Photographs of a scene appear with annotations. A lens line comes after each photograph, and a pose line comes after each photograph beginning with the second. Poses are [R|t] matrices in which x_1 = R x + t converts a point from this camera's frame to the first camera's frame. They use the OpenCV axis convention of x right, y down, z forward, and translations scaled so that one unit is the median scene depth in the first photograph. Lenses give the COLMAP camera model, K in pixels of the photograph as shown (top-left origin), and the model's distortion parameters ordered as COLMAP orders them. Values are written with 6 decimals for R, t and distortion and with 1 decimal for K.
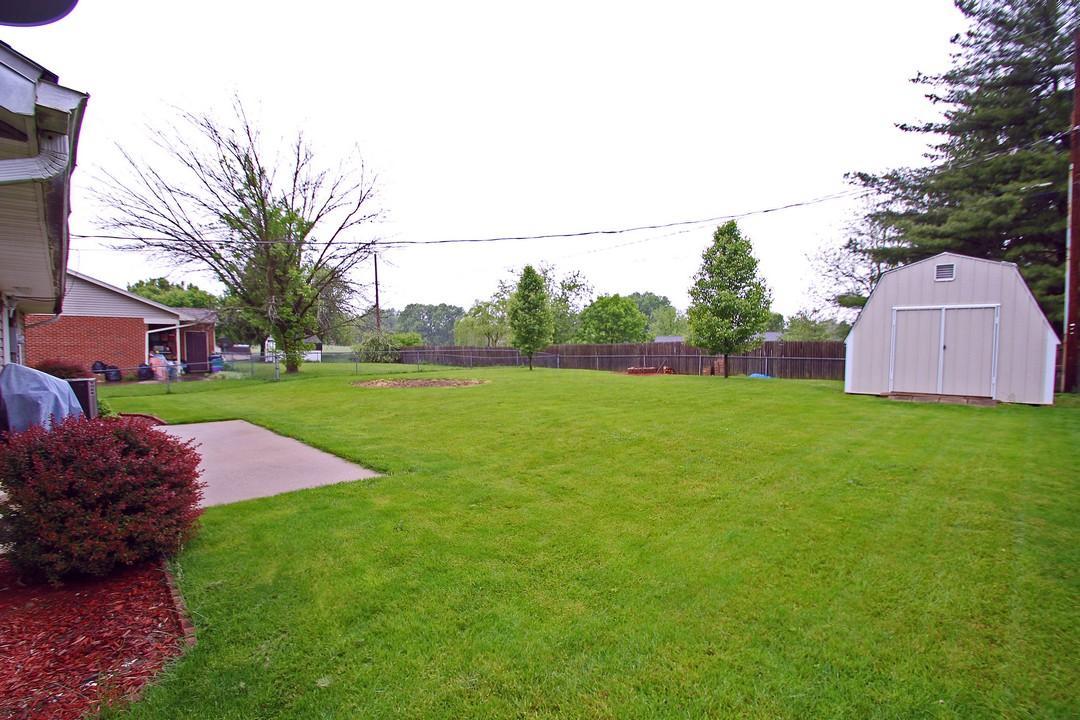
lens RADIAL K [[506.4, 0, 539.9], [0, 506.4, 362.0], [0, 0, 1]] dist [0.000132, -0.000070]
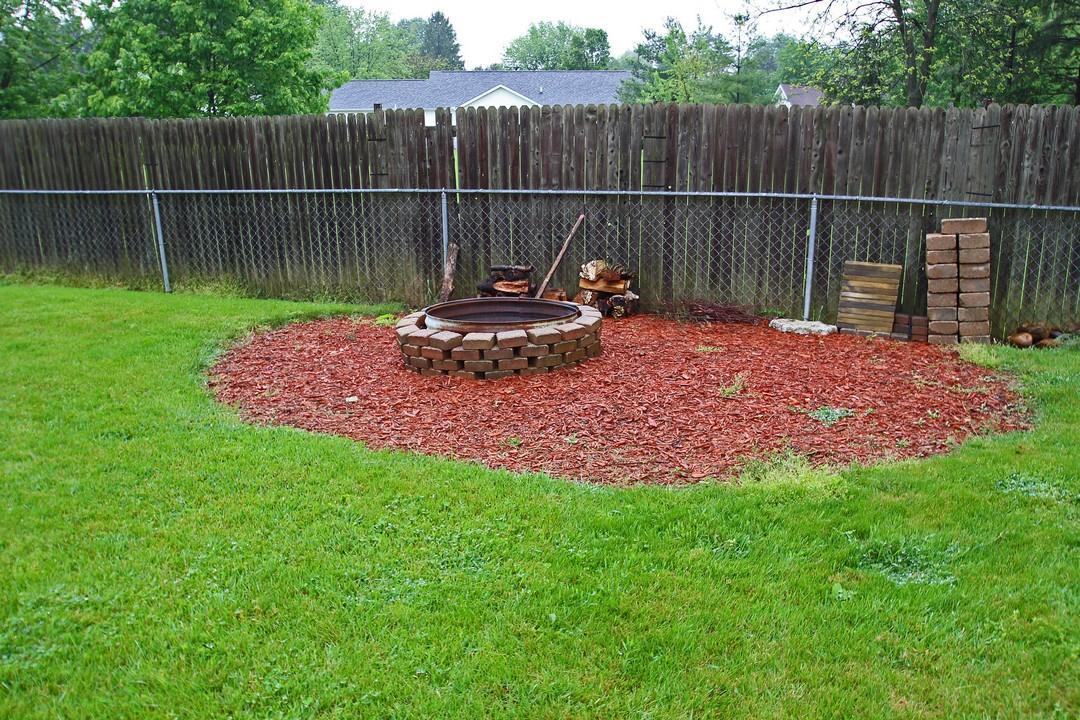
lens RADIAL K [[1040.2, 0, 540.0], [0, 1040.2, 360.6], [0, 0, 1]] dist [-0.073122, 0.000000]
pose [[0.899565, -0.106917, 0.423499, 0.043740], [0.014745, 0.976459, 0.215197, -0.016221], [-0.436538, -0.187339, 0.879965, 0.353241]]
